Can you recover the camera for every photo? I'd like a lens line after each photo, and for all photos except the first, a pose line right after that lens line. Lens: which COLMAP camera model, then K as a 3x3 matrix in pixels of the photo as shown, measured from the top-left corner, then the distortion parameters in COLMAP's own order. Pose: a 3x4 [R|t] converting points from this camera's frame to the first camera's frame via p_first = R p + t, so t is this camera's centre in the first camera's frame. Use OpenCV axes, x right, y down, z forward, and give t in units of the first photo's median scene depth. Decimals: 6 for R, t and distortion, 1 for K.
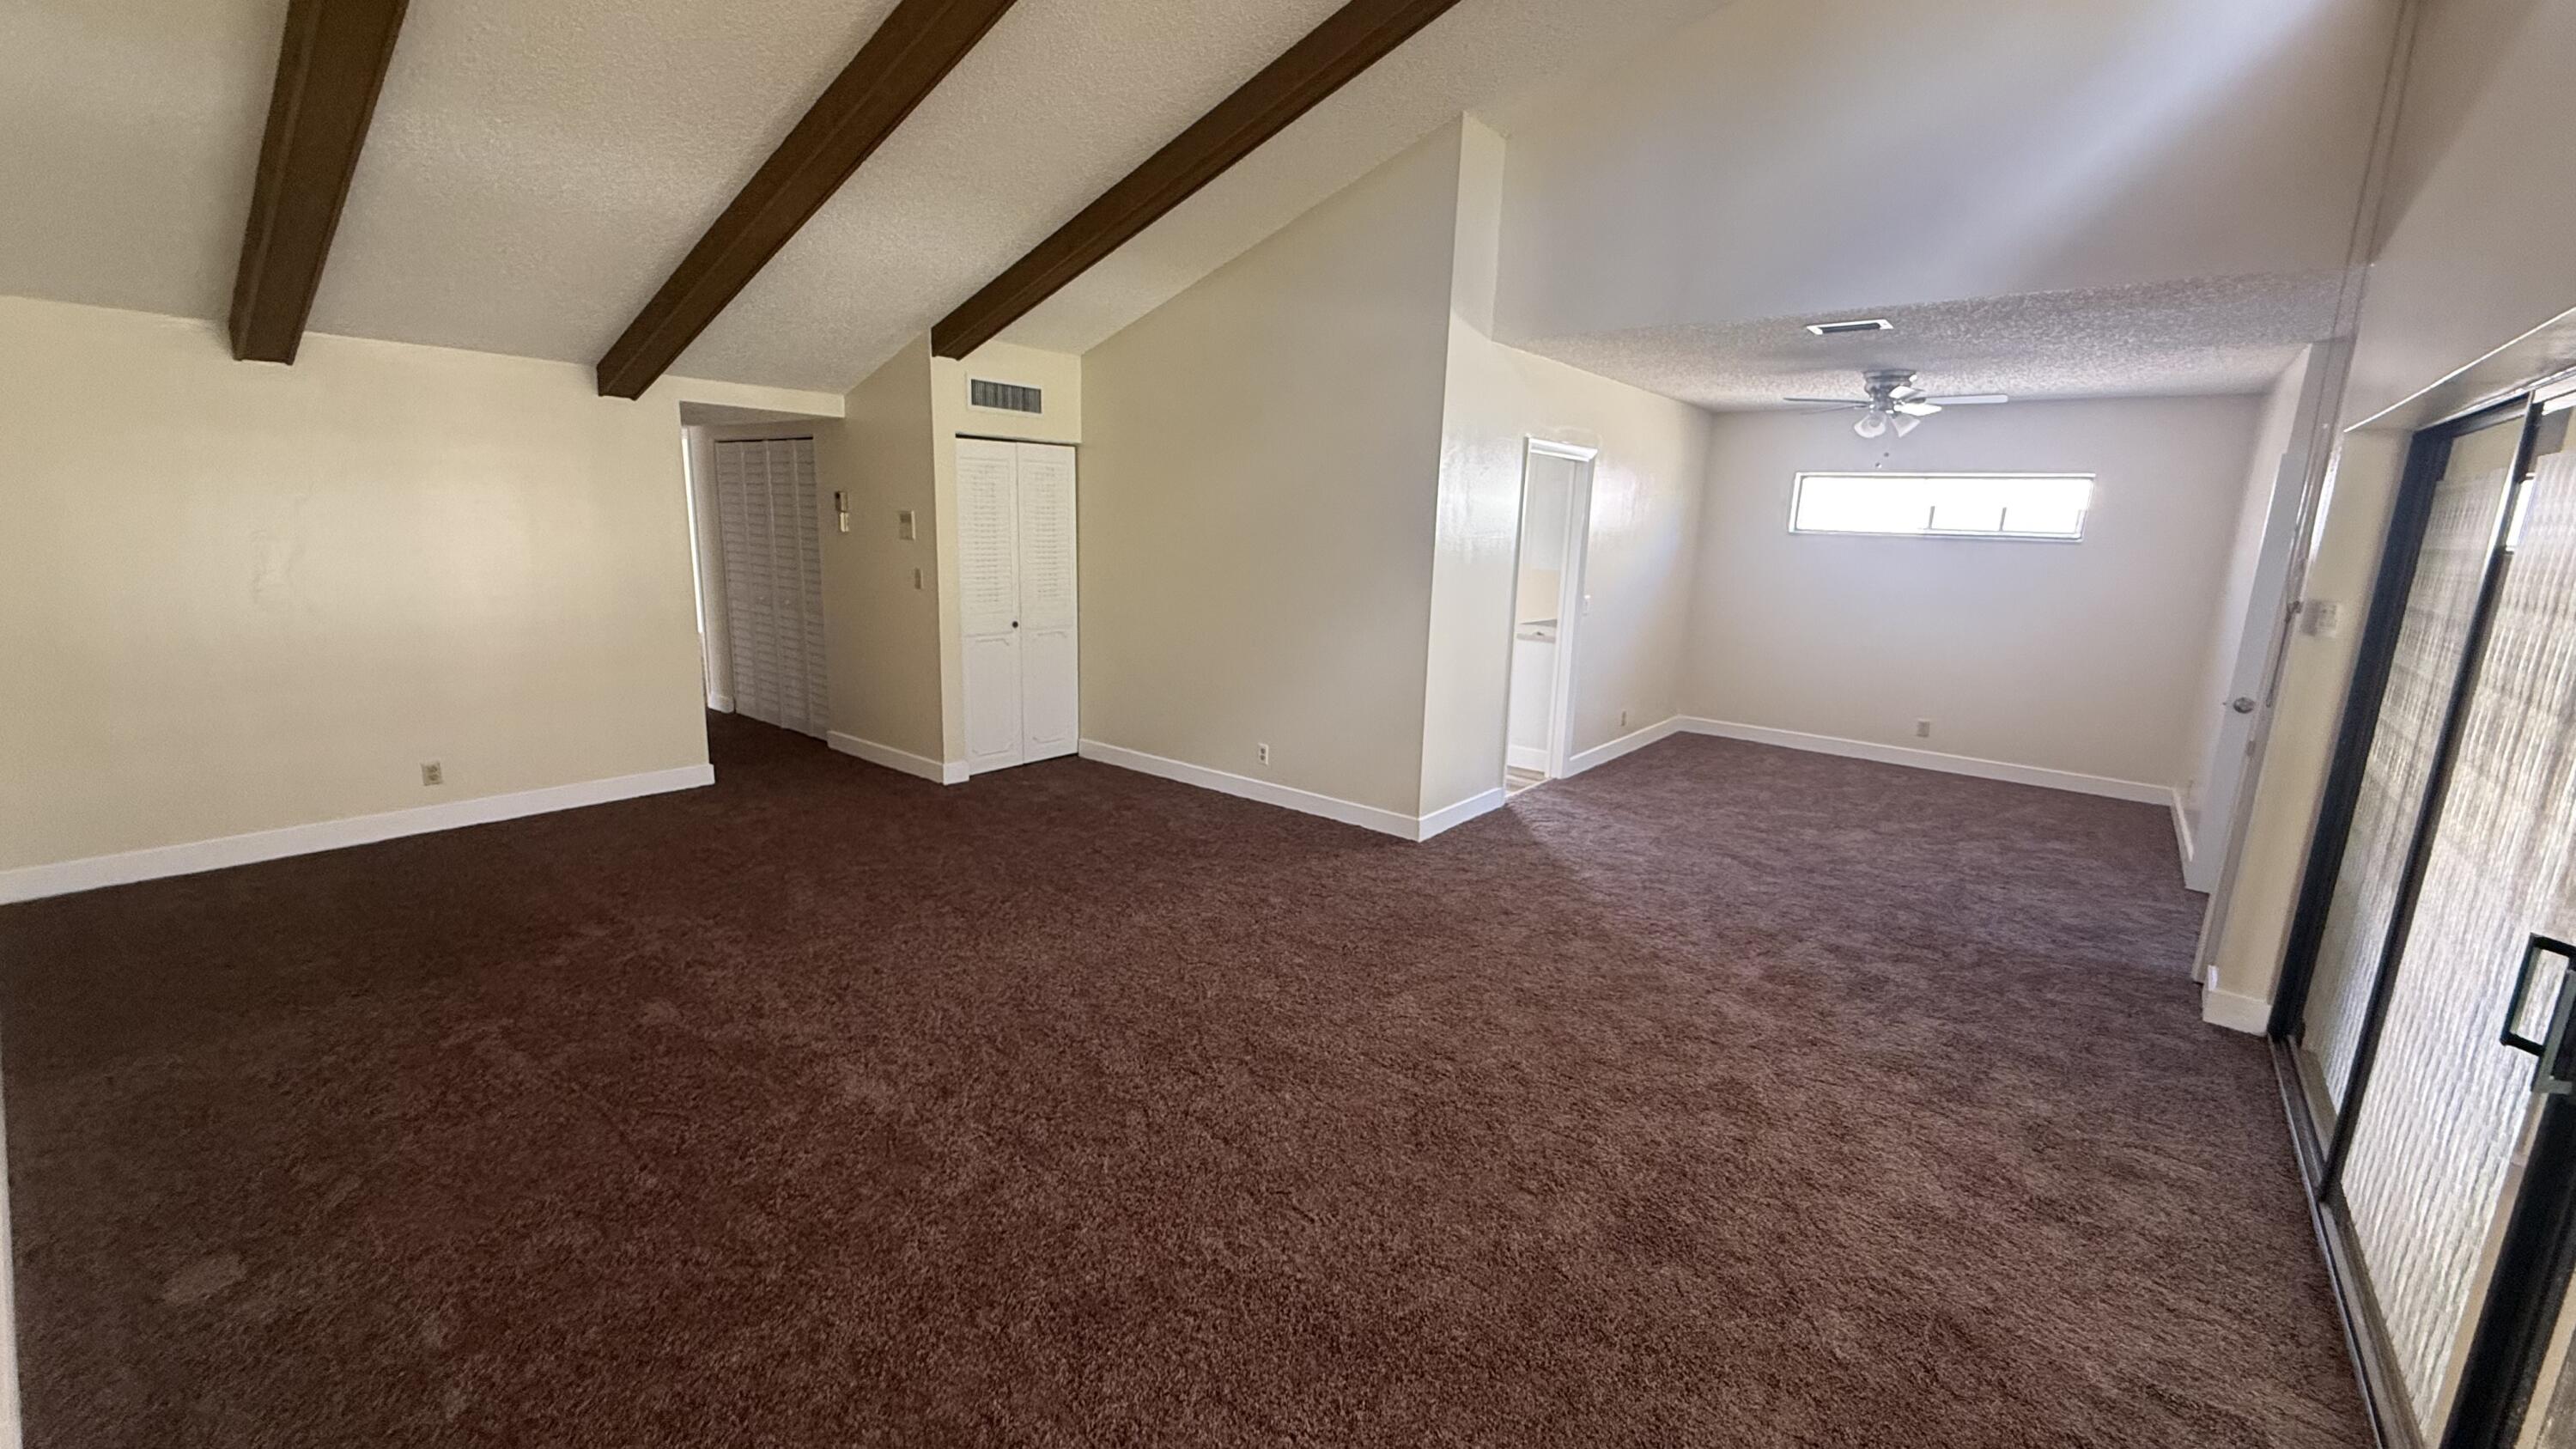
lens RADIAL K [[1027.9, 0, 1284.9], [0, 1027.9, 723.9], [0, 0, 1]] dist [0.001252, -0.000164]
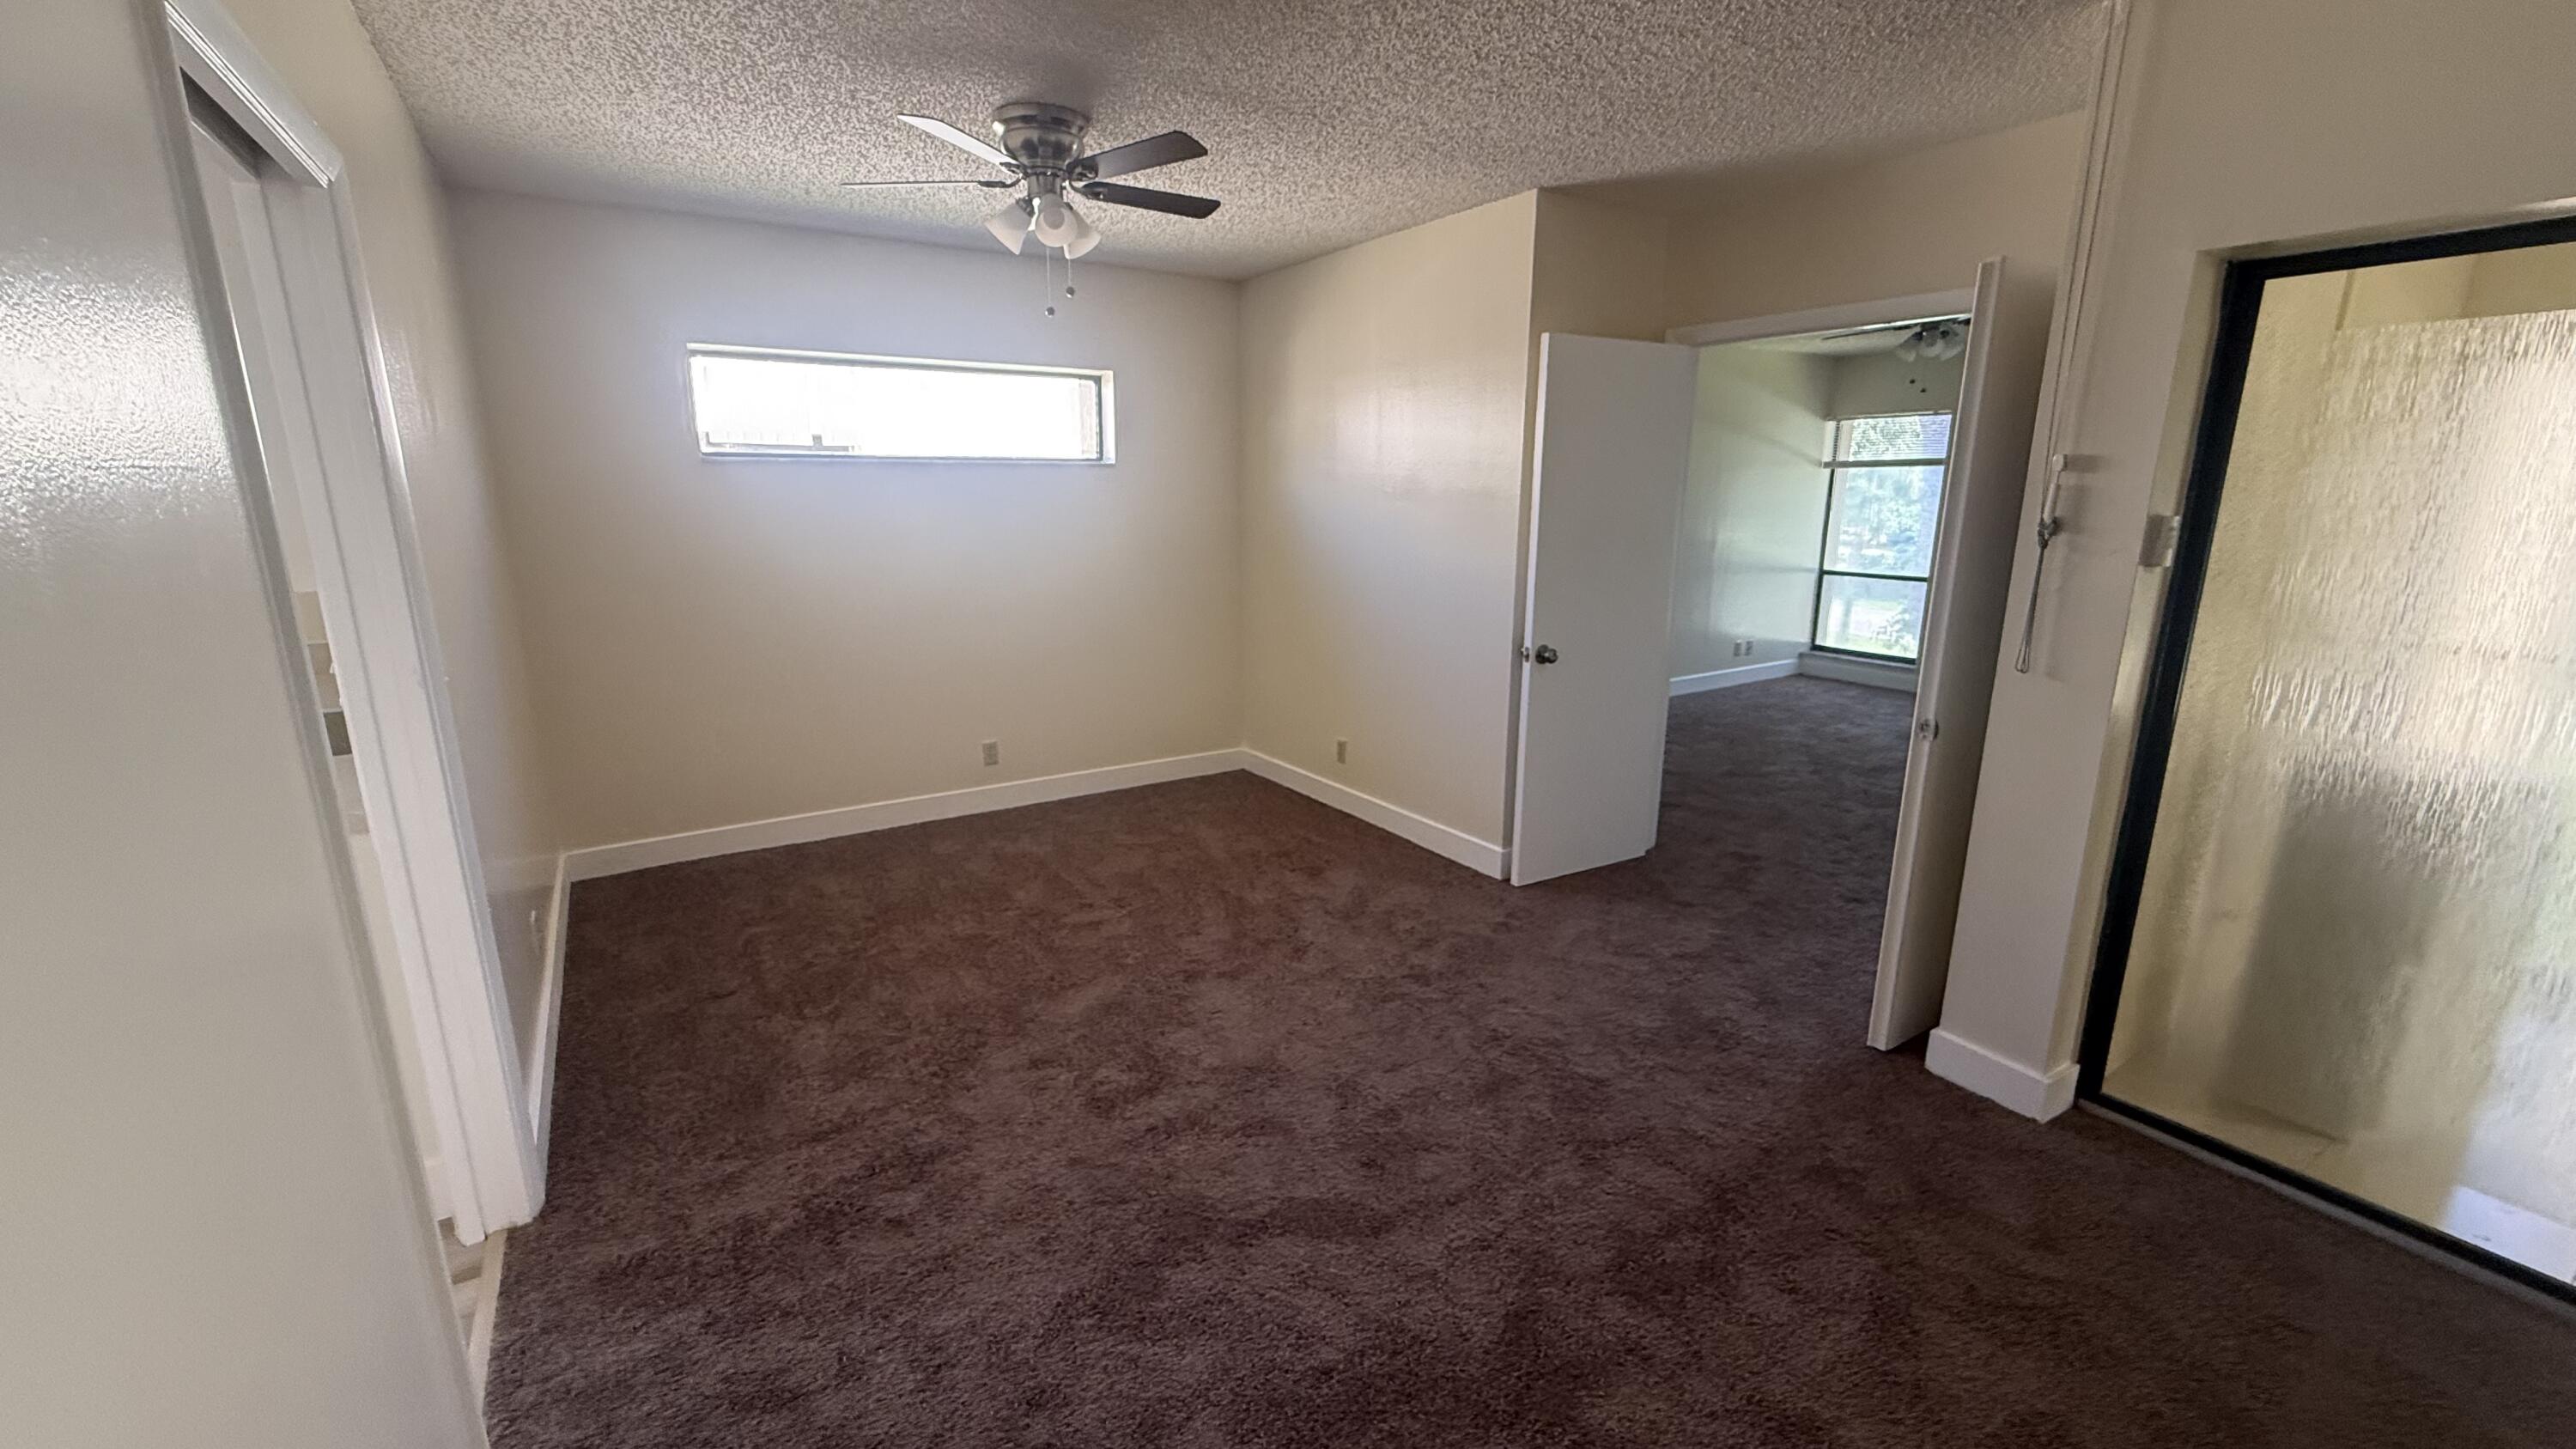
lens RADIAL K [[1027.9, 0, 1284.9], [0, 1027.9, 723.9], [0, 0, 1]] dist [0.001252, -0.000164]
pose [[0.321097, -0.248327, 0.913910, 0.103850], [0.201655, 0.960808, 0.190220, -0.135467], [-0.925328, 0.123215, 0.358588, 0.775938]]
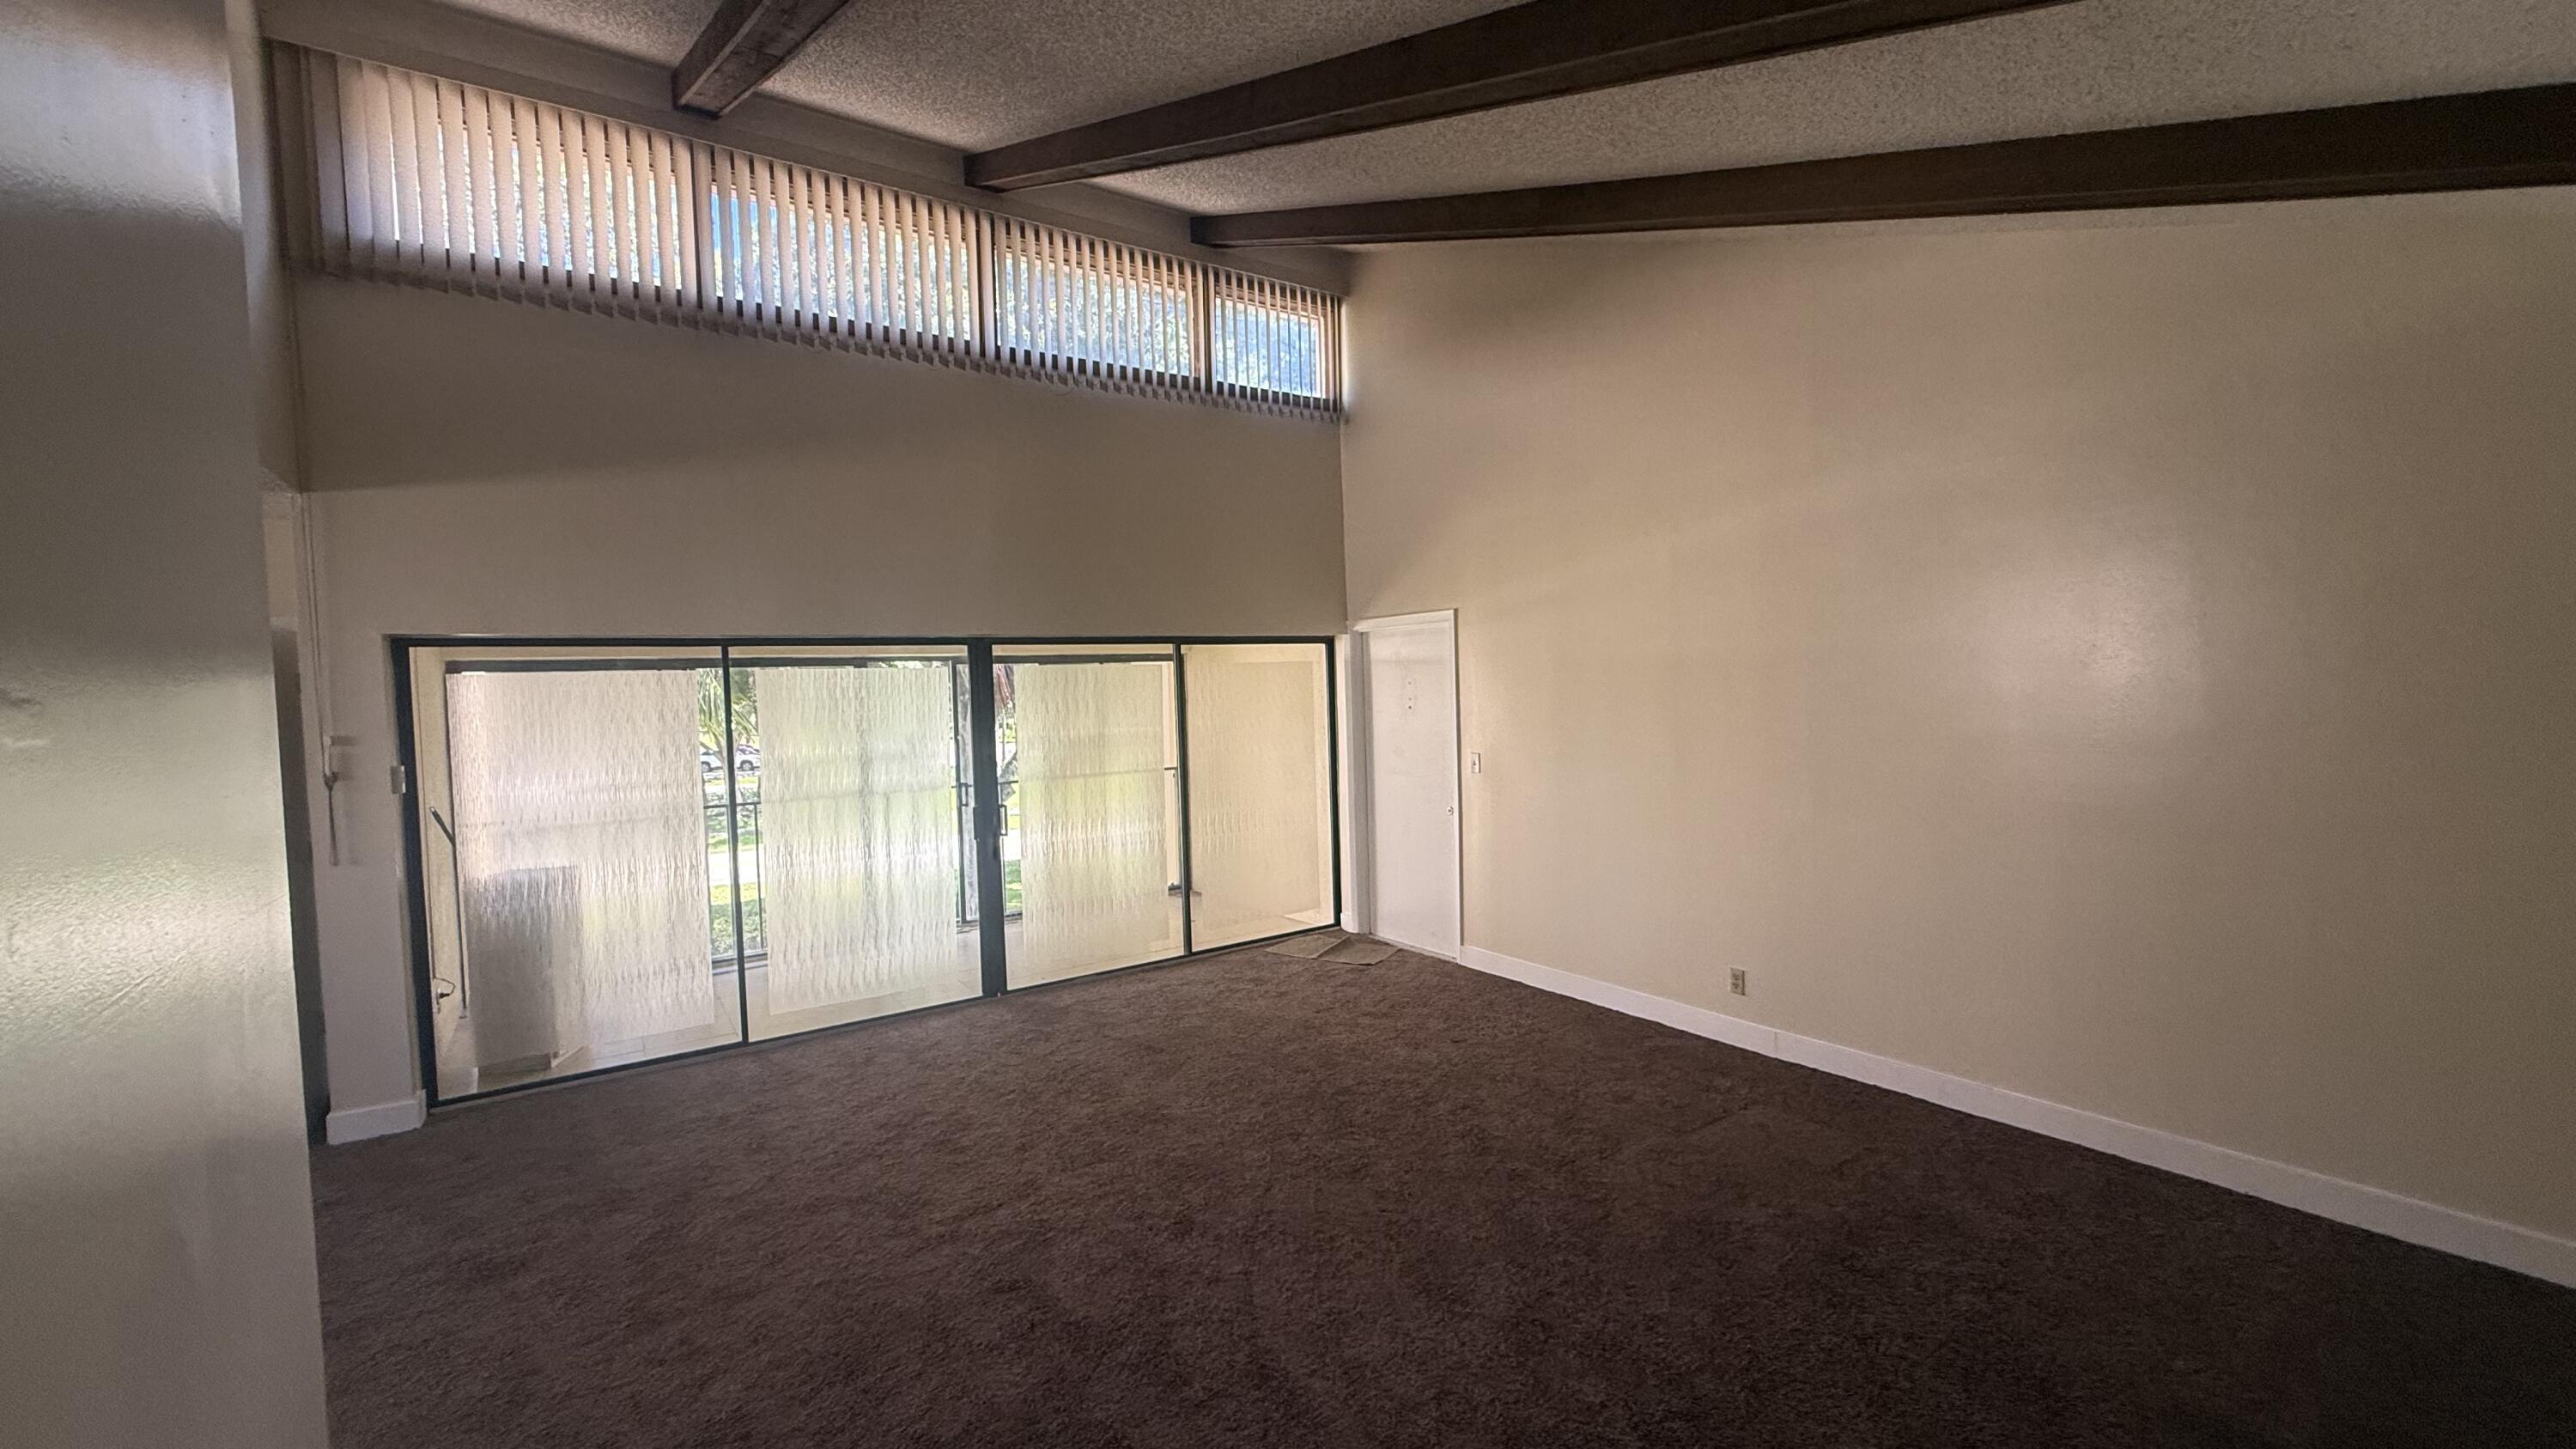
lens RADIAL K [[1027.9, 0, 1284.9], [0, 1027.9, 723.9], [0, 0, 1]] dist [0.001252, -0.000164]
pose [[-0.957920, -0.018963, 0.286407, -0.228132], [0.053742, 0.968321, 0.243858, -0.244912], [-0.281958, 0.248989, -0.926555, 1.094229]]
